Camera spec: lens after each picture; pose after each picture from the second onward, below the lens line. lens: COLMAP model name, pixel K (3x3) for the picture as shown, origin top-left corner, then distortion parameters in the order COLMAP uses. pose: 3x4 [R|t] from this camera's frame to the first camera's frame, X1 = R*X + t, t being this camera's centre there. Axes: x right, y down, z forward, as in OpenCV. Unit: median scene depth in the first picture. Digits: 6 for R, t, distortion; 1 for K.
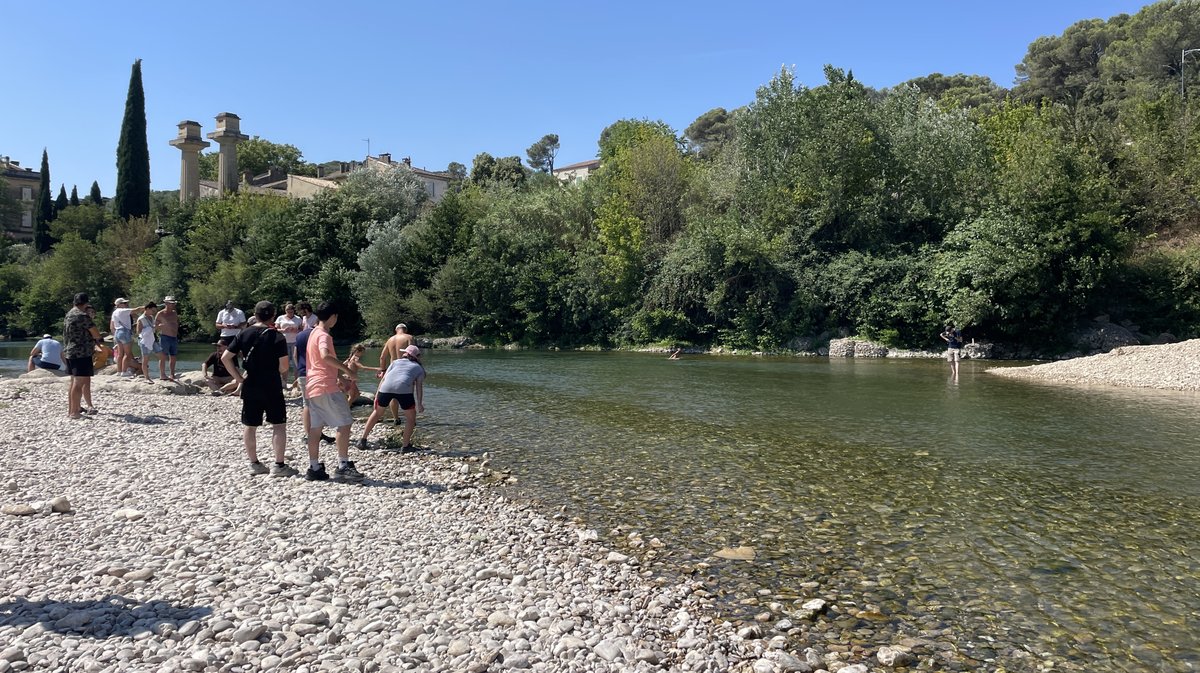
lens RADIAL K [[887.3, 0, 606.5], [0, 887.3, 339.4], [0, 0, 1]] dist [0.046468, -0.040690]
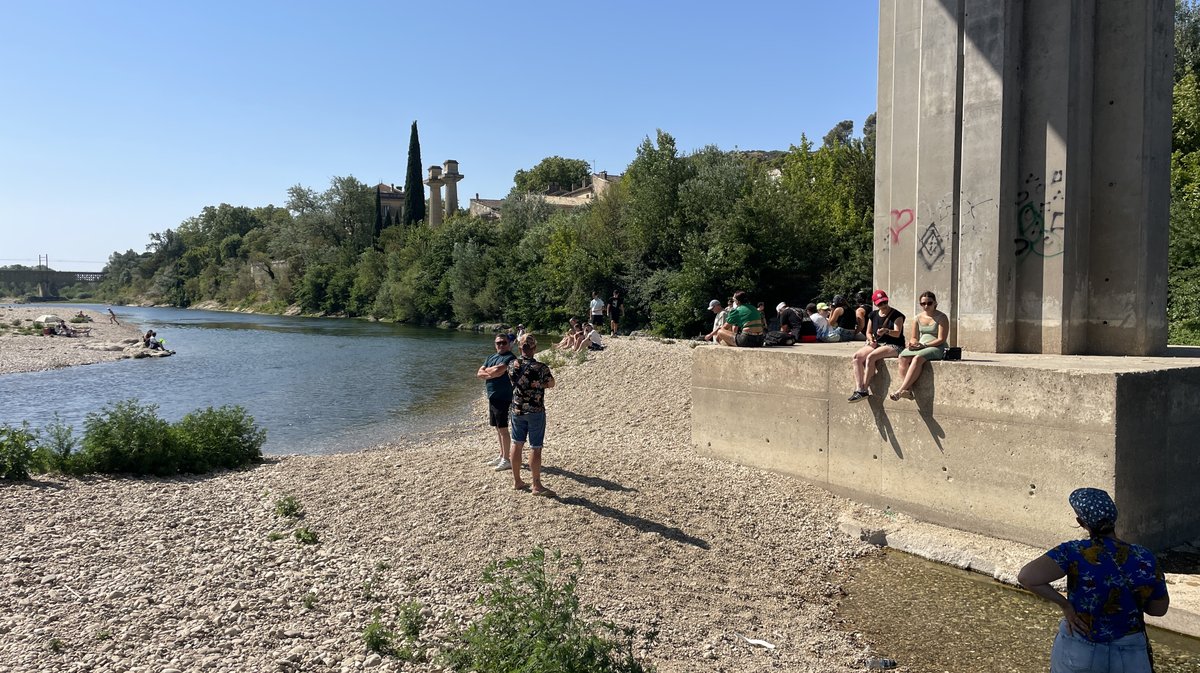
lens RADIAL K [[887.3, 0, 612.2], [0, 887.3, 343.2], [0, 0, 1]] dist [0.046468, -0.040690]
pose [[0.898277, 0.022116, -0.438873, 0.359697], [-0.007808, 0.999378, 0.034379, -0.012593], [0.439361, -0.027455, 0.897891, -0.128584]]
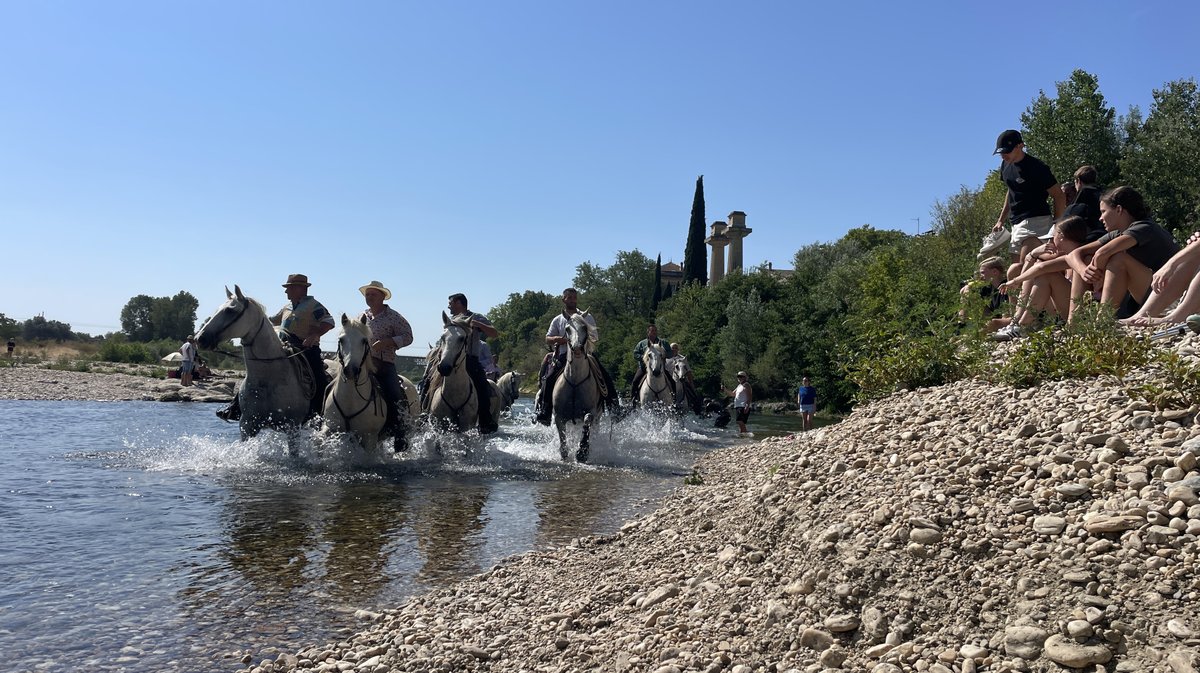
lens RADIAL K [[887.3, 0, 608.8], [0, 887.3, 336.7], [0, 0, 1]] dist [0.046468, -0.040690]
pose [[0.703186, -0.014929, -0.710850, 0.239283], [-0.054063, 0.995762, -0.074393, 0.005025], [0.708948, 0.090742, 0.699399, 0.070875]]
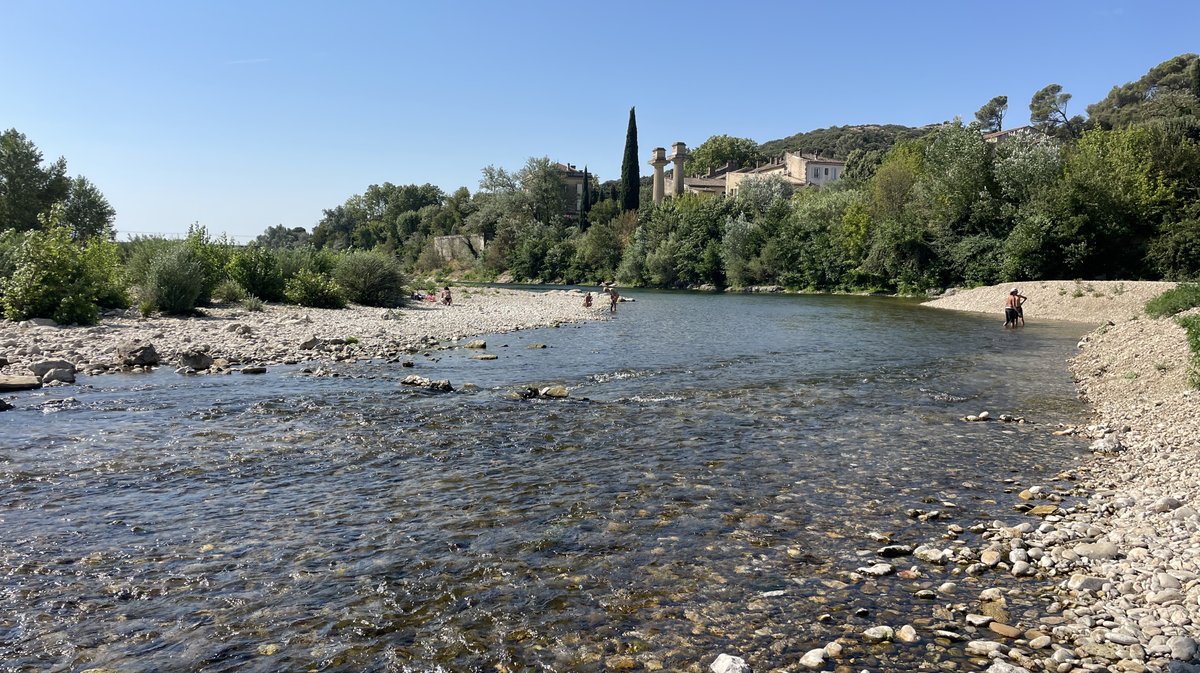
lens RADIAL K [[887.3, 0, 598.2], [0, 887.3, 335.8], [0, 0, 1]] dist [0.046468, -0.040690]
pose [[0.845416, 0.042300, -0.532431, 0.254539], [-0.016552, 0.998455, 0.053043, 0.004590], [0.533853, -0.036031, 0.844810, -0.341509]]
